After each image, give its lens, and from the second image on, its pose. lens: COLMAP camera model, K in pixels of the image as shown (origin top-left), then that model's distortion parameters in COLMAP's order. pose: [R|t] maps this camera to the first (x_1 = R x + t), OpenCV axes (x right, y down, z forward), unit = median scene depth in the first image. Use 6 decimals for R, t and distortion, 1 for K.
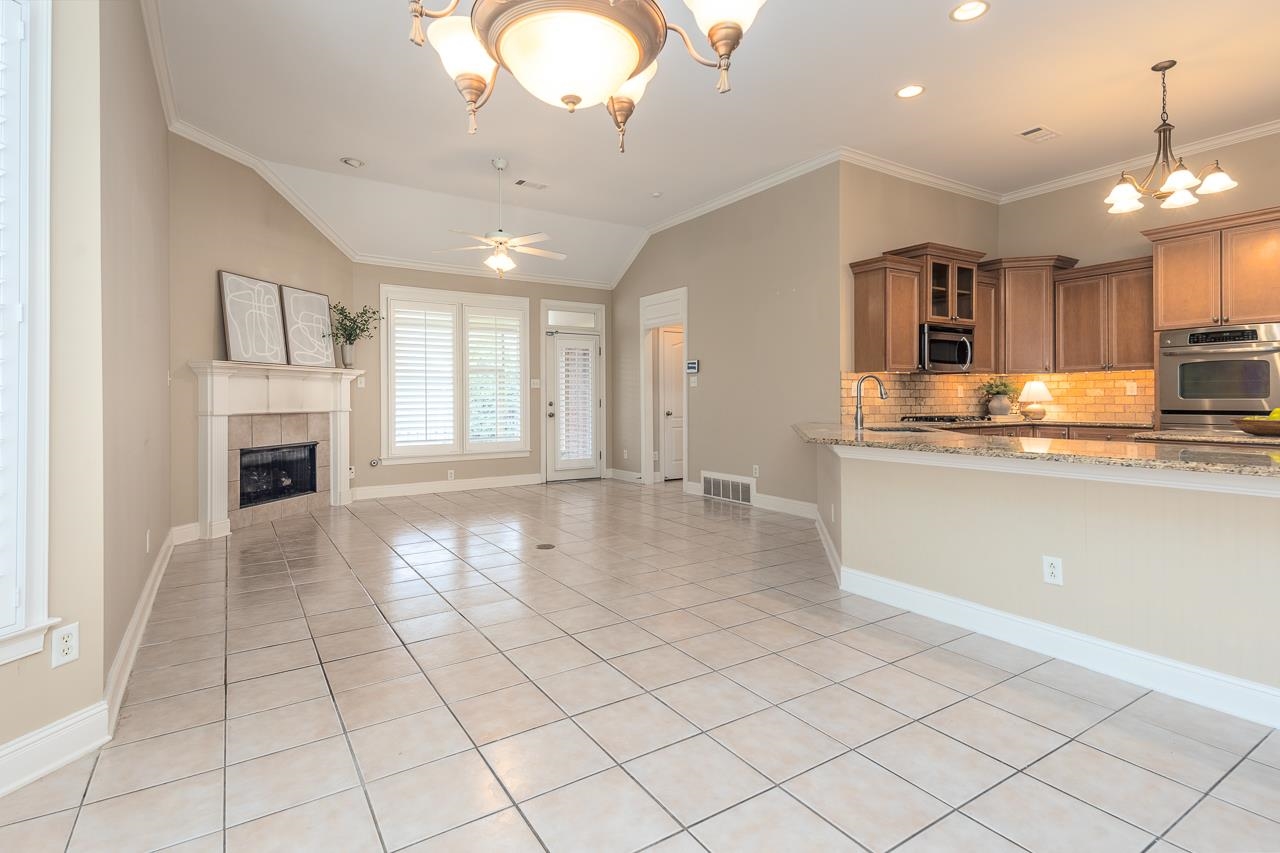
lens RADIAL K [[619.8, 0, 594.6], [0, 619.8, 400.6], [0, 0, 1]] dist [0.018557, -0.000231]
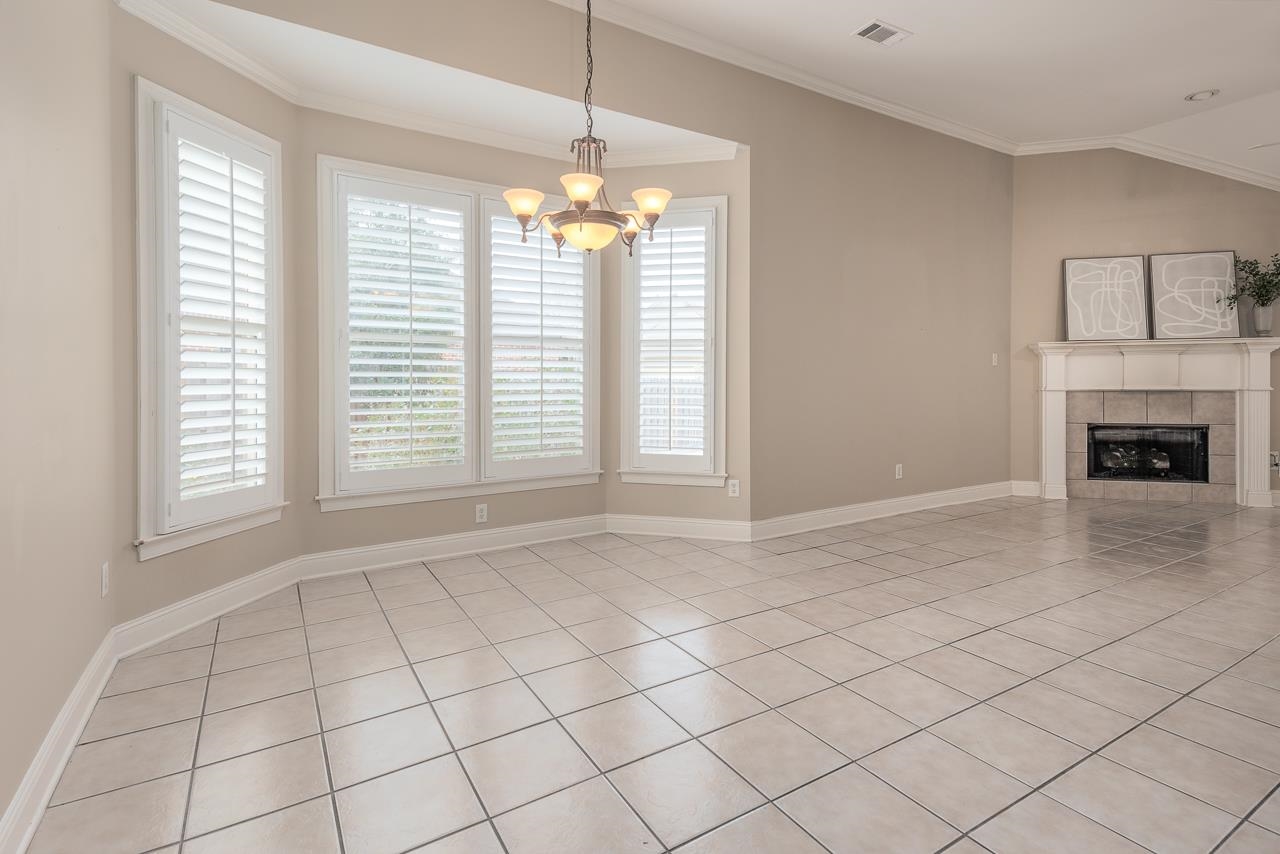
lens RADIAL K [[621.0, 0, 637.6], [0, 621.0, 390.9], [0, 0, 1]] dist [0.023101, -0.020985]
pose [[-0.036810, 0.022729, -0.999064, 0.483254], [0.003401, 0.999738, 0.022619, -0.003524], [0.999317, -0.002565, -0.036877, 0.260351]]
